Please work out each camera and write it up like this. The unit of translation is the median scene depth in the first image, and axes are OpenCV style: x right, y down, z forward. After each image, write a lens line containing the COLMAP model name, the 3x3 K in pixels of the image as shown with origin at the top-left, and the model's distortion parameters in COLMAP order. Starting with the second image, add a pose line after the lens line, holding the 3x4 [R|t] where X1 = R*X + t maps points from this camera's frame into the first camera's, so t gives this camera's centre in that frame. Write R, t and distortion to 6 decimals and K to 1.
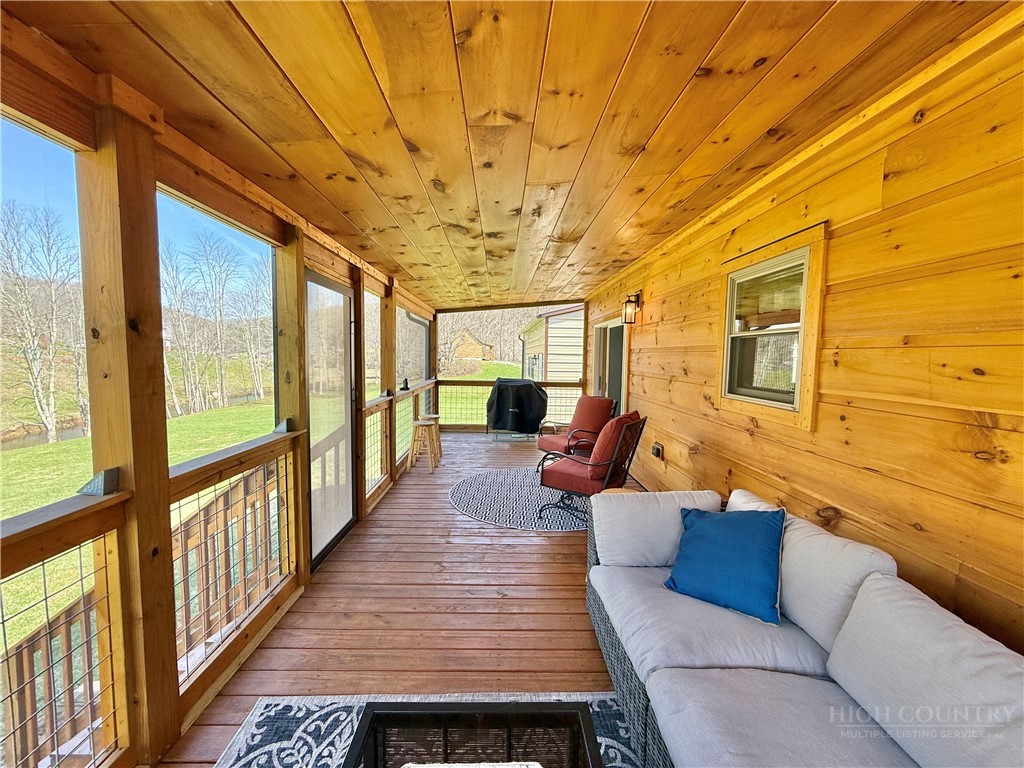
lens RADIAL K [[409.6, 0, 508.8], [0, 409.6, 384.5], [0, 0, 1]] dist [0.000762, -0.000039]
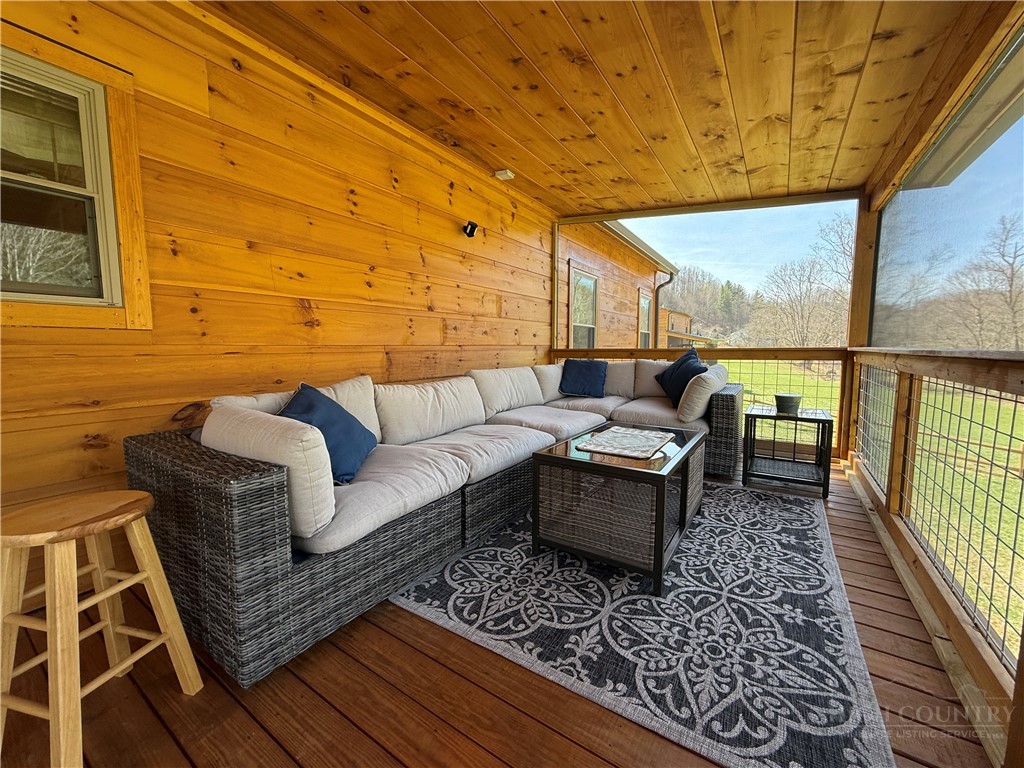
lens RADIAL K [[409.6, 0, 511.1], [0, 409.6, 382.5], [0, 0, 1]] dist [0.000762, -0.000039]
pose [[-0.825558, -0.063758, 0.560704, -0.480486], [0.029004, 0.987490, 0.154992, 0.149463], [-0.563572, 0.144217, -0.813381, 1.702604]]
